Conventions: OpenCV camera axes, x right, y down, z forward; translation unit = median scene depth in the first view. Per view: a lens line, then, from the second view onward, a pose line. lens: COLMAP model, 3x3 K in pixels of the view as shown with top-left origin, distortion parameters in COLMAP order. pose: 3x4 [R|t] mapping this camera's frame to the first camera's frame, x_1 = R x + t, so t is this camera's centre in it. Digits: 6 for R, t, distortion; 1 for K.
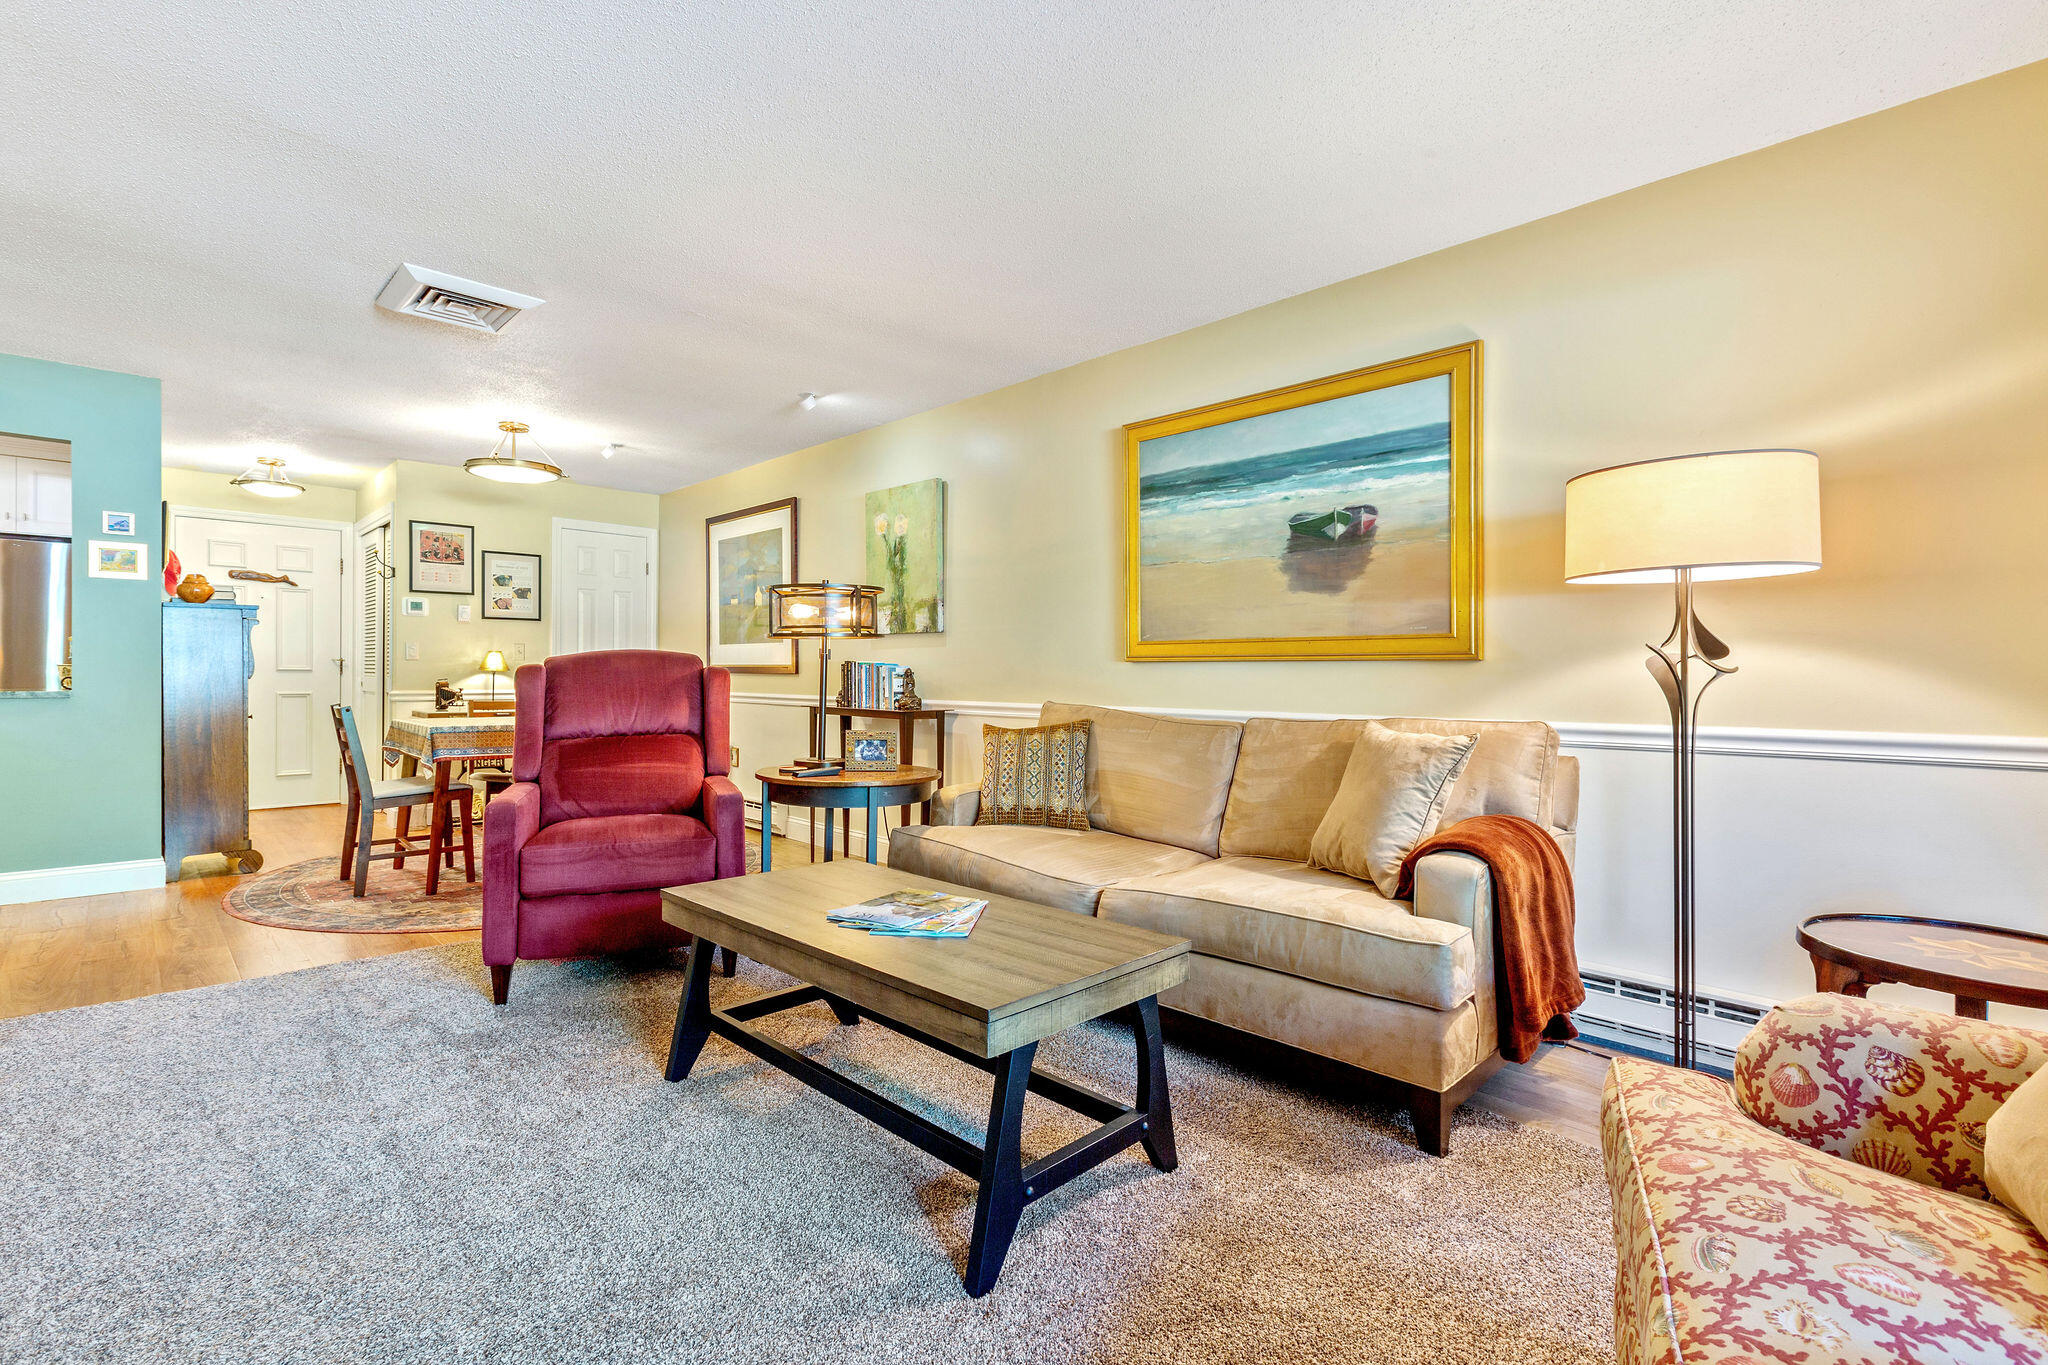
lens RADIAL K [[925.1, 0, 1014.7], [0, 925.1, 675.2], [0, 0, 1]] dist [0.000431, 0.000274]
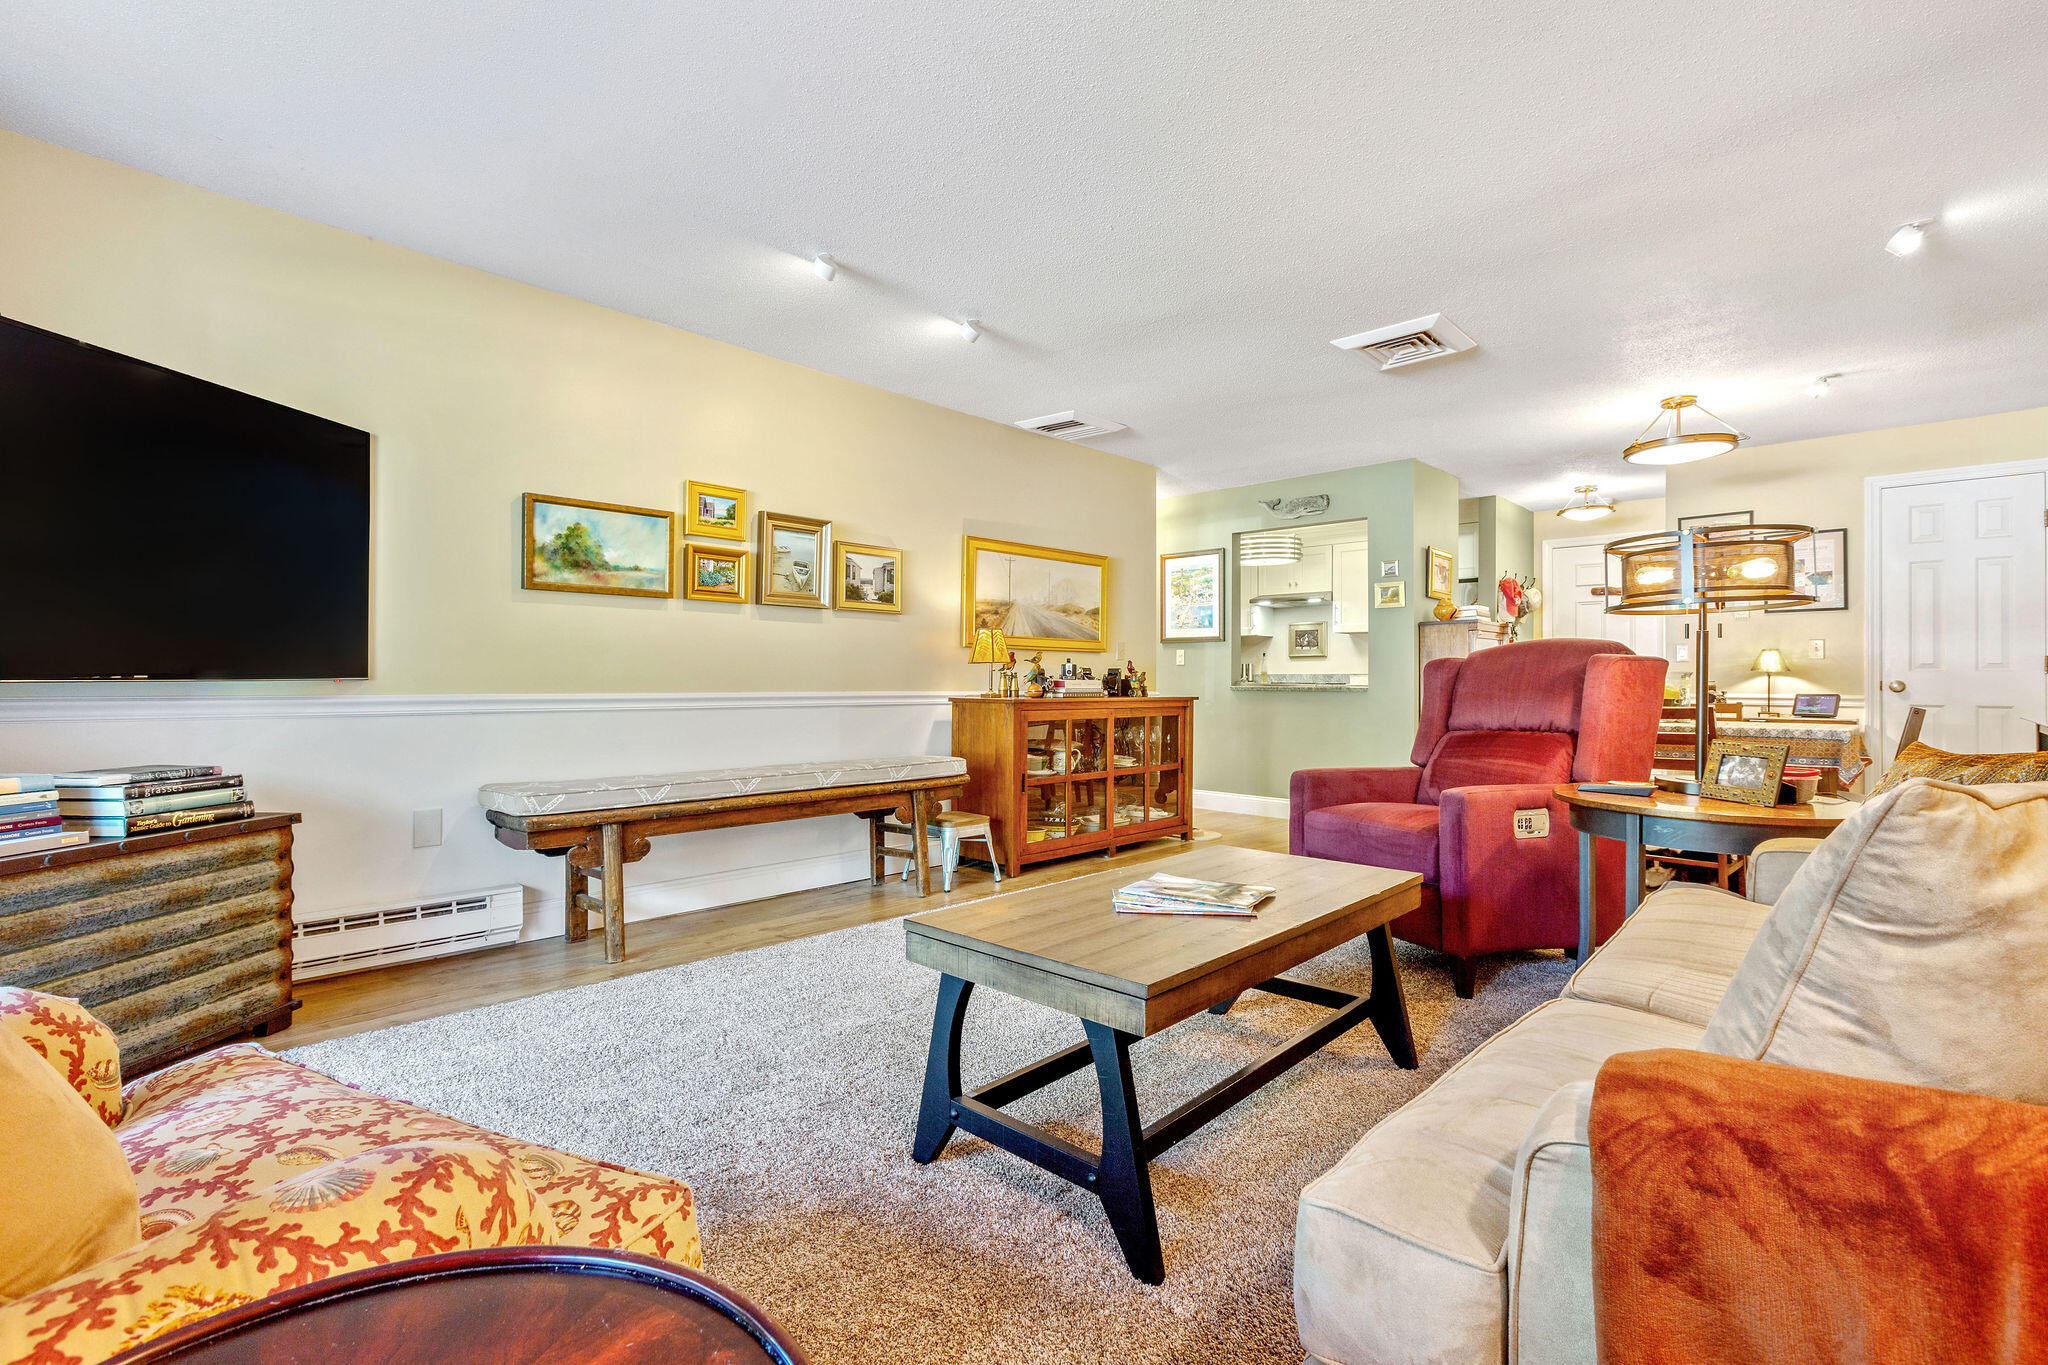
lens RADIAL K [[925.1, 0, 1014.7], [0, 925.1, 675.2], [0, 0, 1]] dist [0.000431, 0.000274]
pose [[0.036186, -0.012833, -0.999263, 0.487622], [-0.005085, 0.999902, -0.013025, 0.023045], [0.999332, 0.005552, 0.036117, 0.447918]]
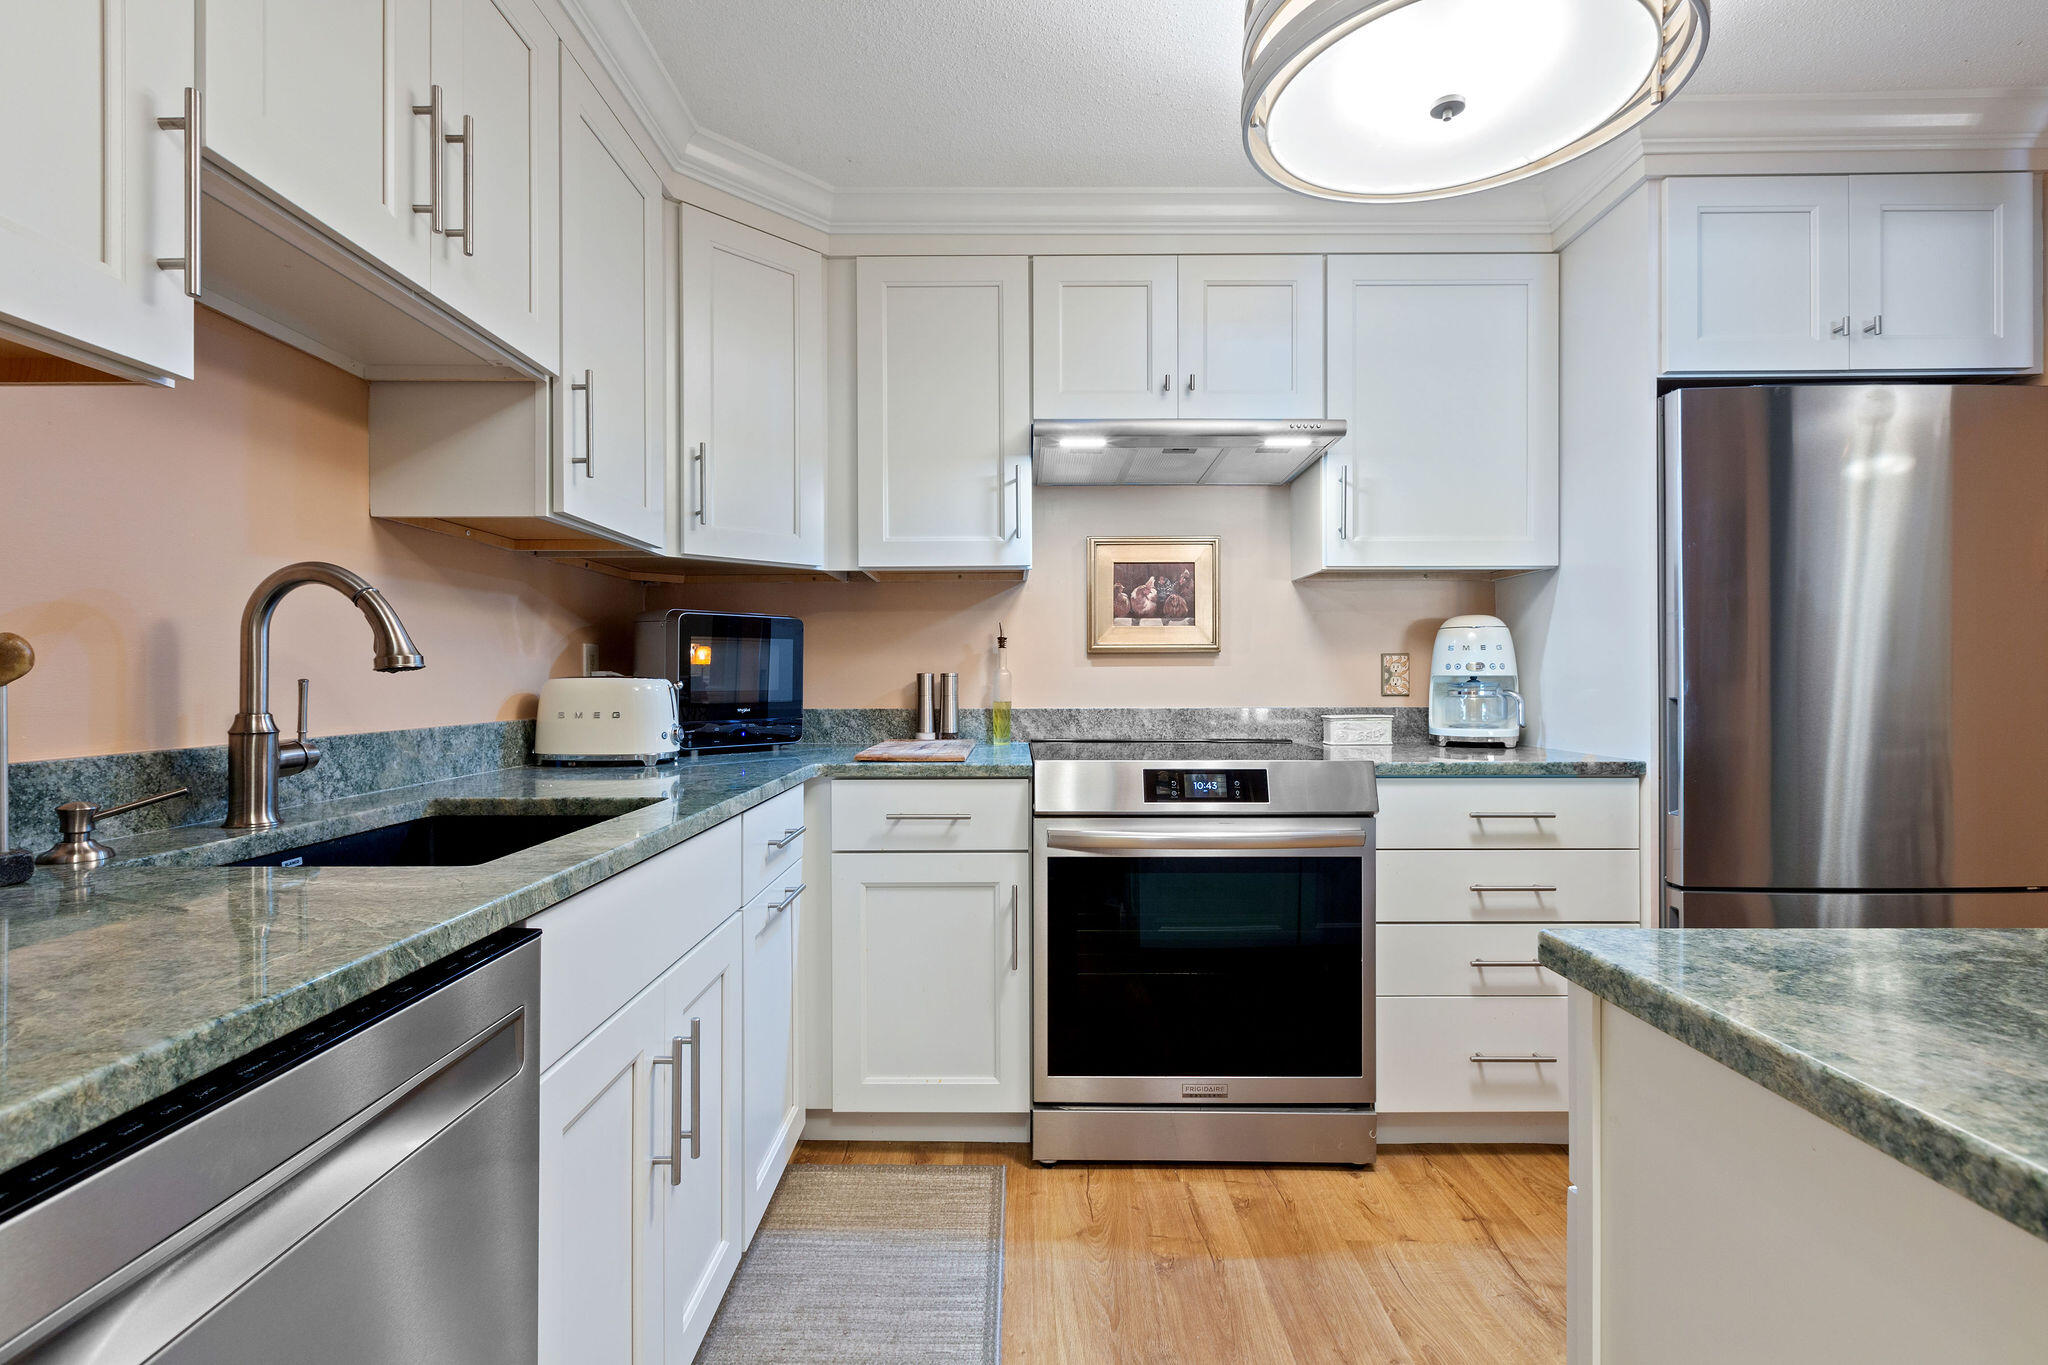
lens RADIAL K [[925.1, 0, 1014.7], [0, 925.1, 675.2], [0, 0, 1]] dist [0.000431, 0.000274]
pose [[0.714627, -0.009447, -0.699442, -1.577377], [0.006999, 0.999955, -0.006355, -0.041806], [0.699471, -0.000354, 0.714661, 0.713581]]
